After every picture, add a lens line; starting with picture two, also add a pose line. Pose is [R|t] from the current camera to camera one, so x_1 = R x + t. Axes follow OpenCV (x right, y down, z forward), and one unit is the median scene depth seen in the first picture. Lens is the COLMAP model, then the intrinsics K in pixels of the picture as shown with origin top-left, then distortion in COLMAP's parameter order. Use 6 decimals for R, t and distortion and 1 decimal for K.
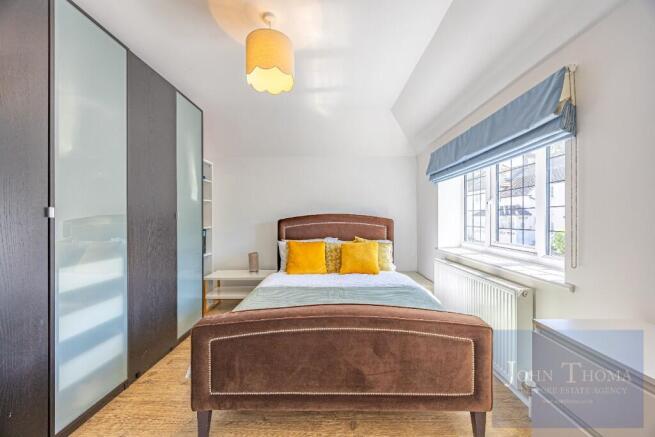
lens RADIAL K [[250.0, 0, 328.7], [0, 250.0, 219.1], [0, 0, 1]] dist [-0.003685, 0.000037]
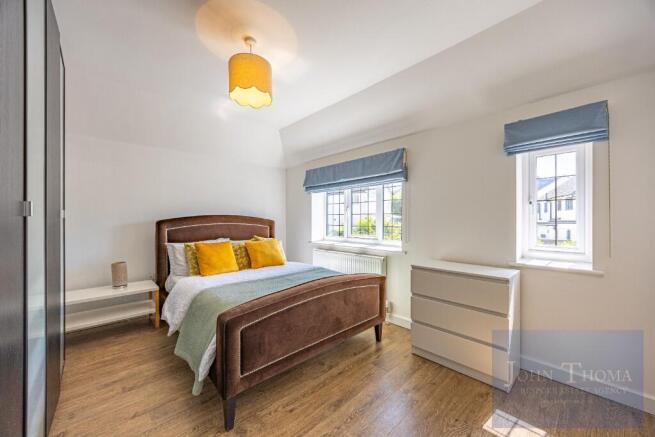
lens RADIAL K [[250.0, 0, 324.4], [0, 250.0, 219.6], [0, 0, 1]] dist [-0.003685, 0.000037]
pose [[0.722524, 0.002937, 0.691340, -0.509889], [-0.000280, 0.999992, -0.003956, 0.002693], [-0.691346, 0.002665, 0.722519, -0.031007]]
